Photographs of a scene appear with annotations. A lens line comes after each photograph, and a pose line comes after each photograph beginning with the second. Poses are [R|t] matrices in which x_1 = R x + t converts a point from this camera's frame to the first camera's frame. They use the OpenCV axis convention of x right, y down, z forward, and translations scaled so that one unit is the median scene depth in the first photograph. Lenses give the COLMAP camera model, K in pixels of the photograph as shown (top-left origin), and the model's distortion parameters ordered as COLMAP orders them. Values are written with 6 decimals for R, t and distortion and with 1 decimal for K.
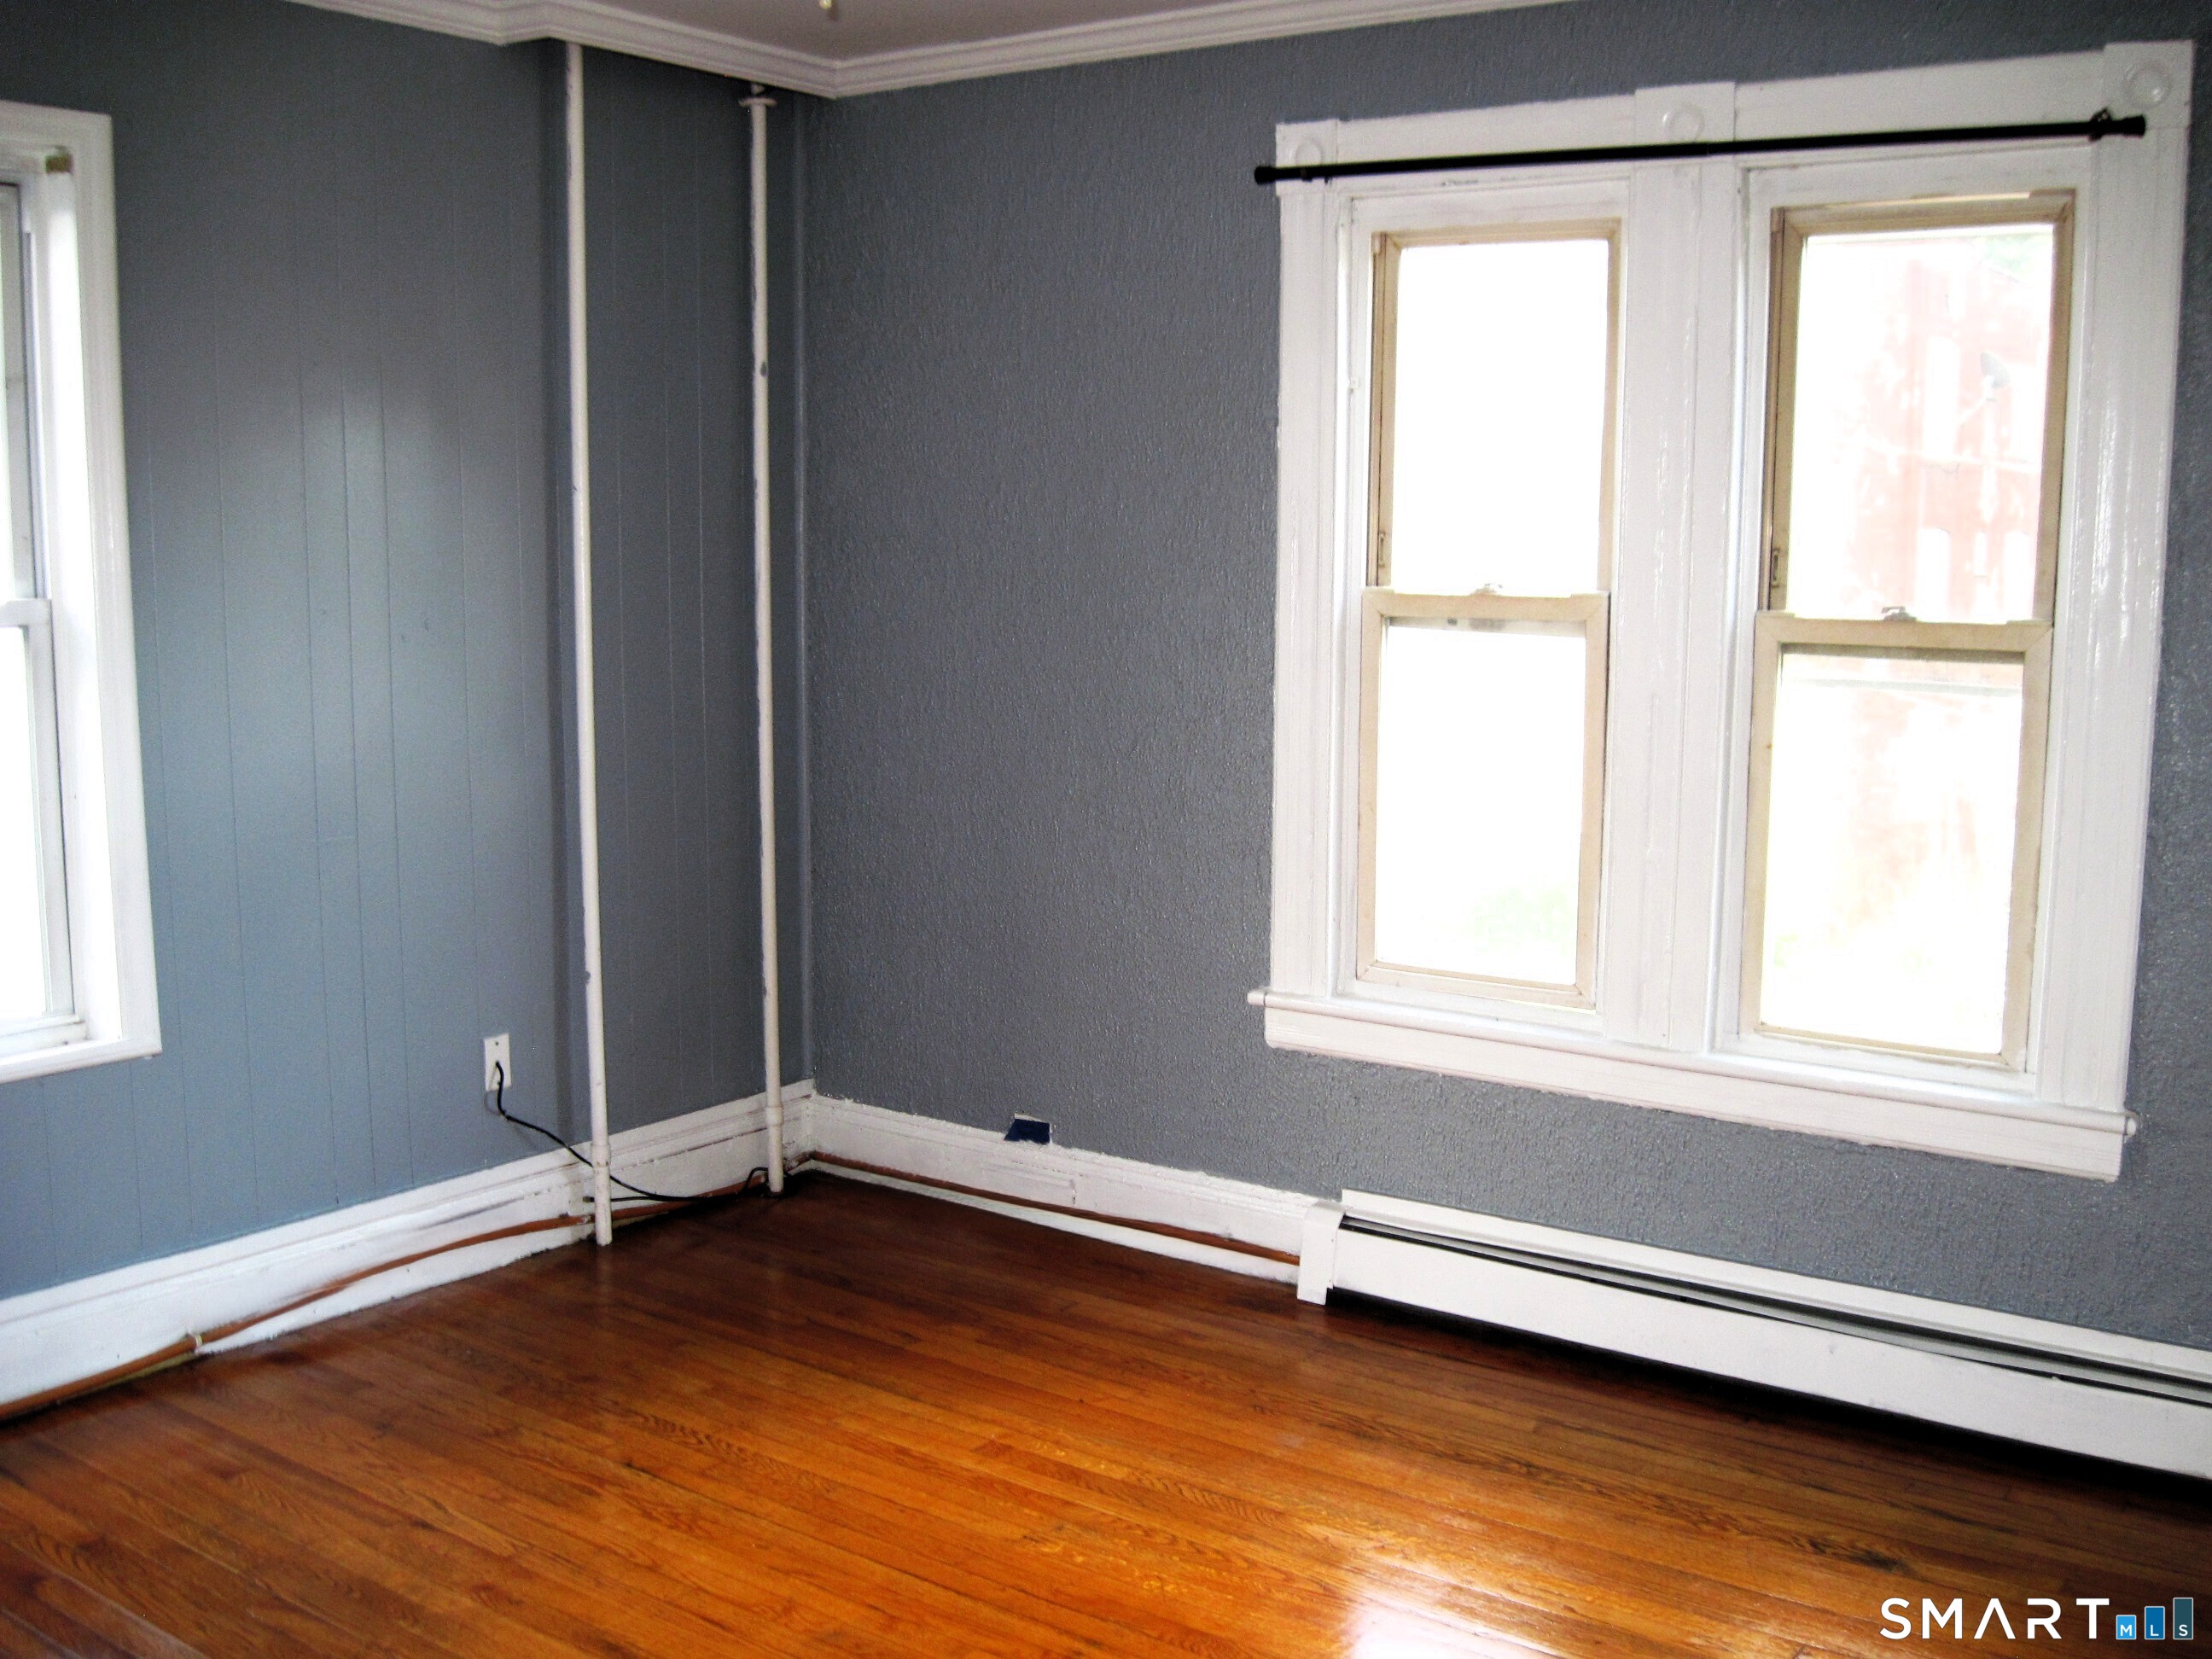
lens RADIAL K [[2231.5, 0, 1106.0], [0, 2231.5, 829.5], [0, 0, 1]] dist [-0.112871, -0.003081]
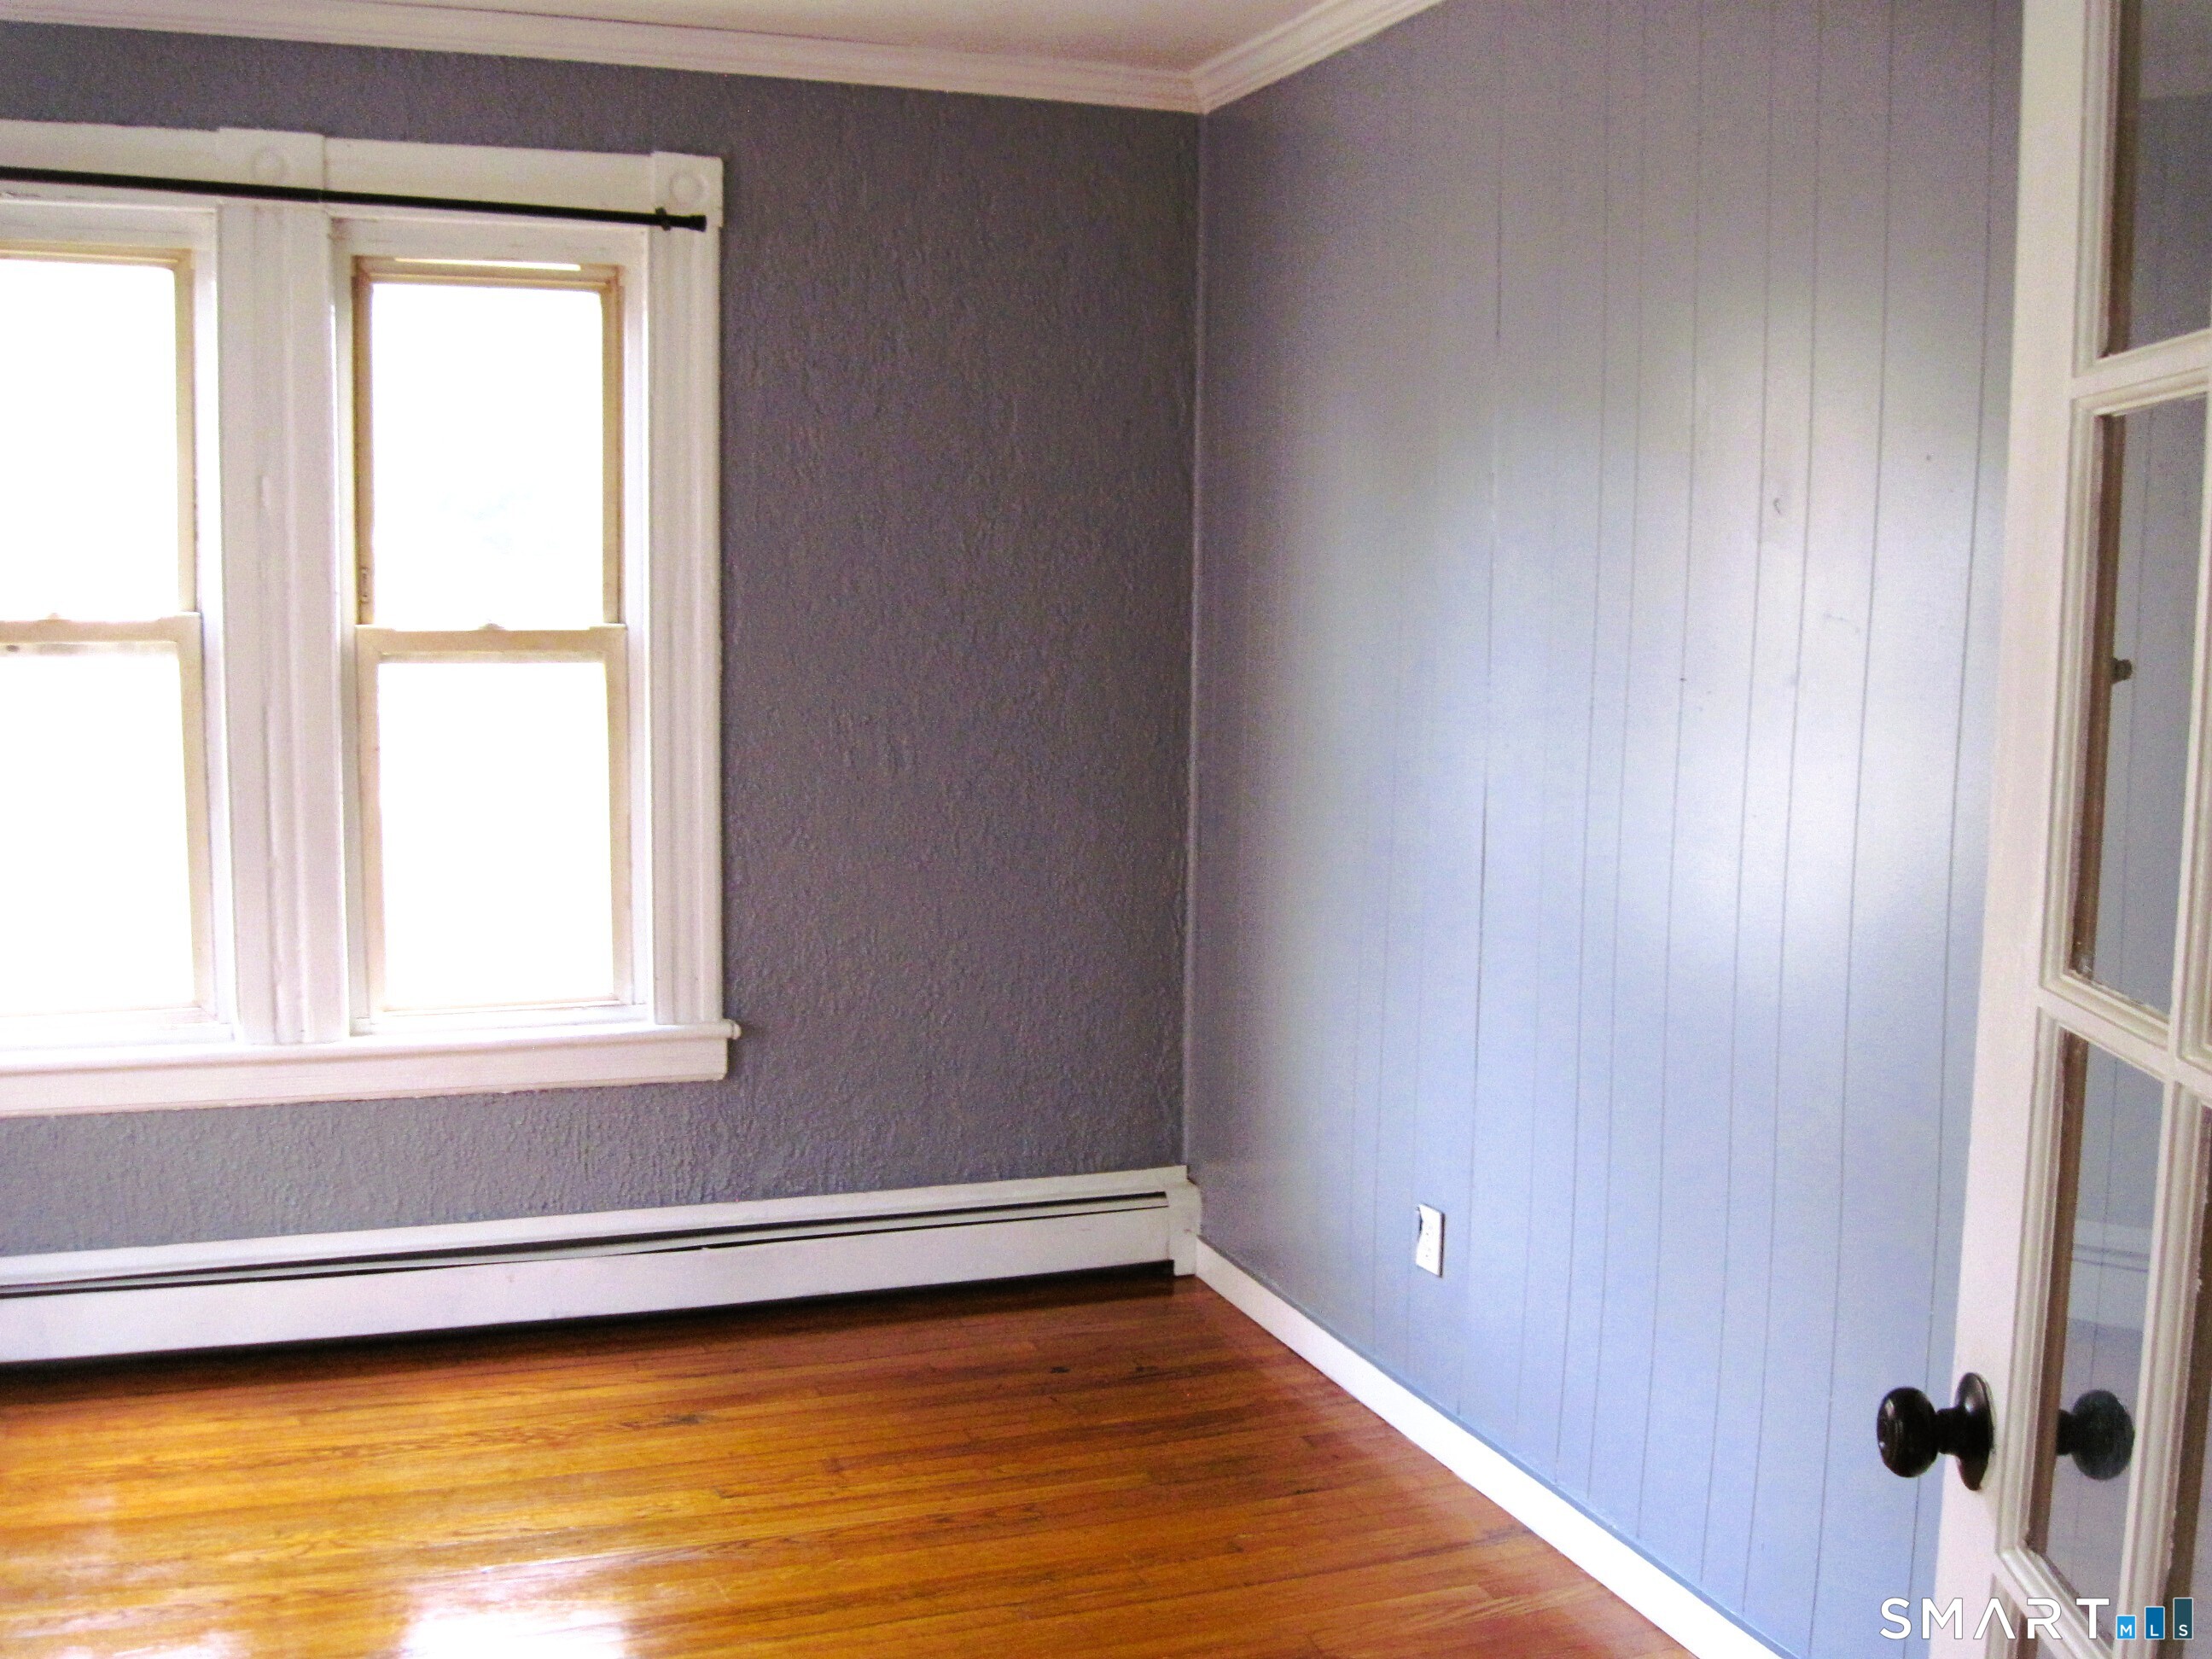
lens RADIAL K [[2231.5, 0, 1106.0], [0, 2231.5, 829.5], [0, 0, 1]] dist [-0.112871, -0.003081]
pose [[0.551075, -0.093275, 0.829226, -0.423159], [0.094878, 0.994293, 0.048790, -0.018384], [-0.829044, 0.051788, 0.556779, 0.104188]]
